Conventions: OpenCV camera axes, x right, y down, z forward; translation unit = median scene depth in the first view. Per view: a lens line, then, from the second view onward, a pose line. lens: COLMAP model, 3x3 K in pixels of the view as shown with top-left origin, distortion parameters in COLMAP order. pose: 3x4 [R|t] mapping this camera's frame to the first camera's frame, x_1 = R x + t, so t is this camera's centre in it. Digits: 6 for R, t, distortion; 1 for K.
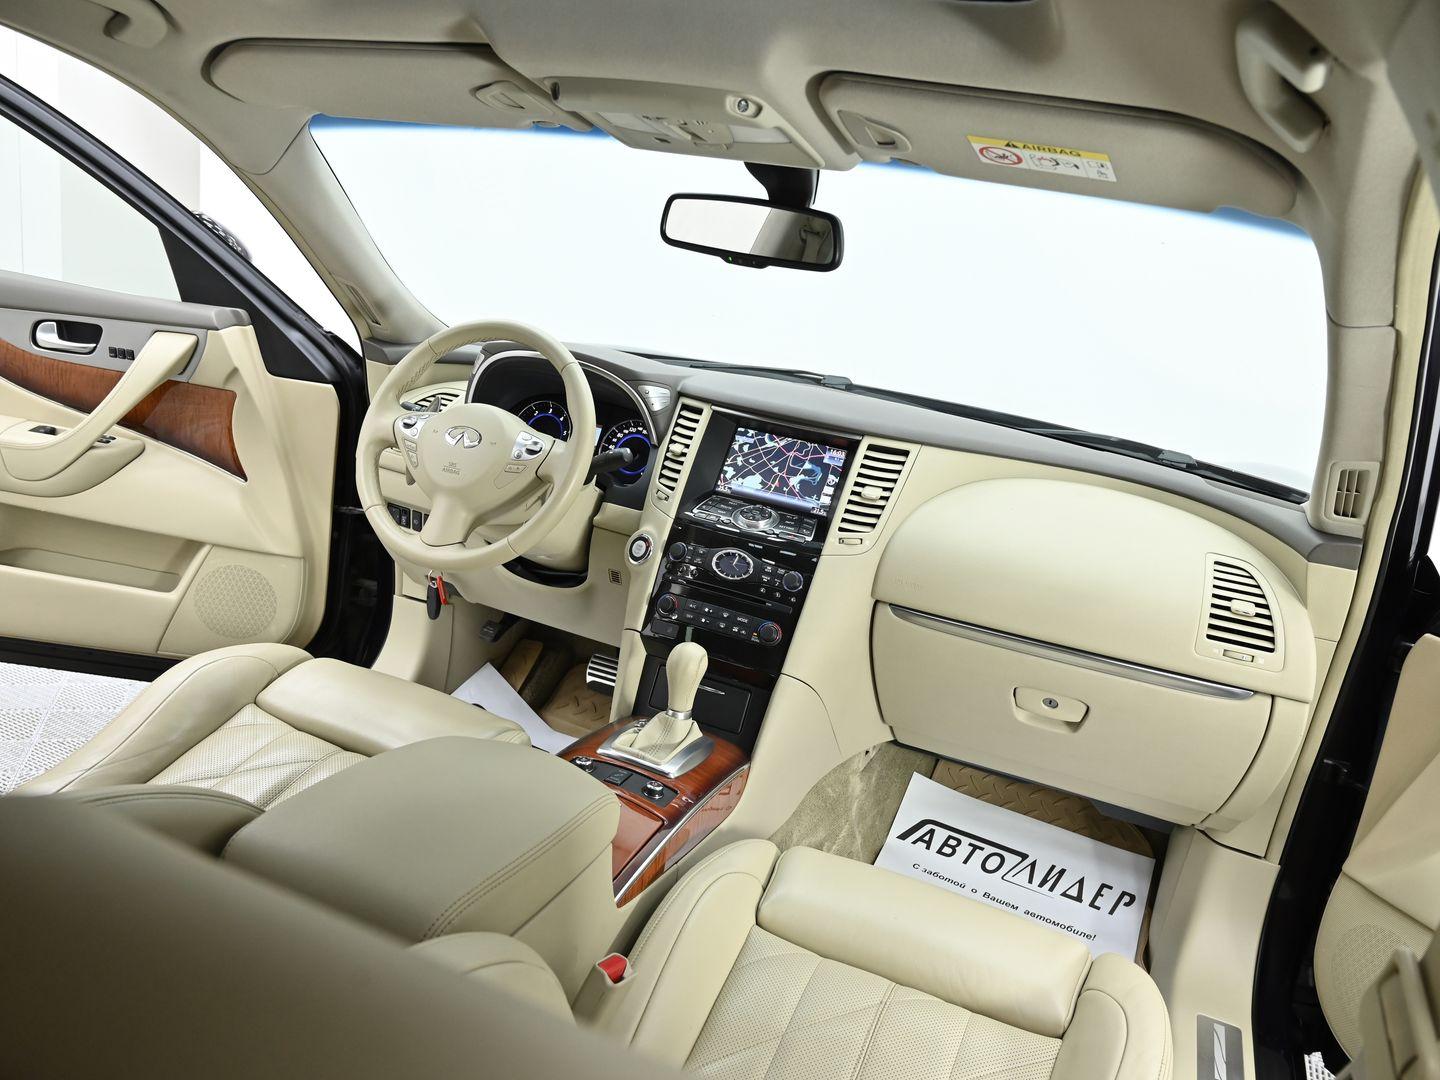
lens RADIAL K [[1130.6, 0, 720.0], [0, 1130.6, 540.0], [0, 0, 1]] dist [0.000043, -0.000067]
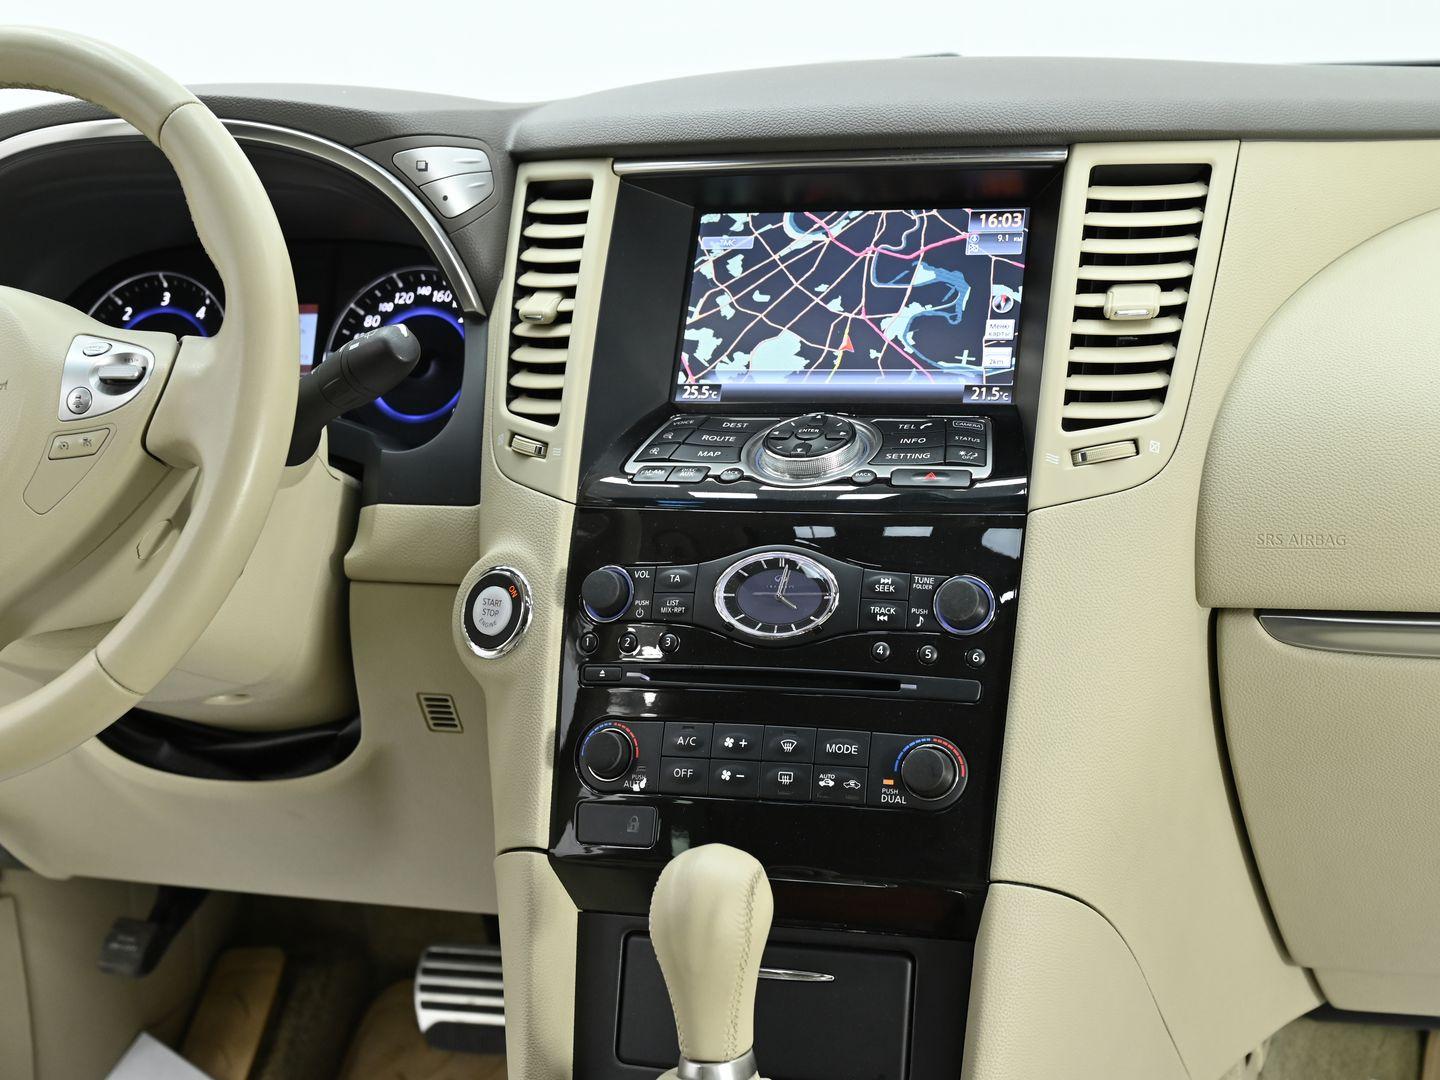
lens RADIAL K [[2518.2, 0, 720.0], [0, 2518.2, 540.0], [0, 0, 1]] dist [-0.004420, 0.032940]
pose [[0.977798, -0.206572, 0.035192, -0.026831], [0.207814, 0.977496, -0.036263, 0.028125], [-0.026909, 0.042771, 0.998722, 0.240325]]
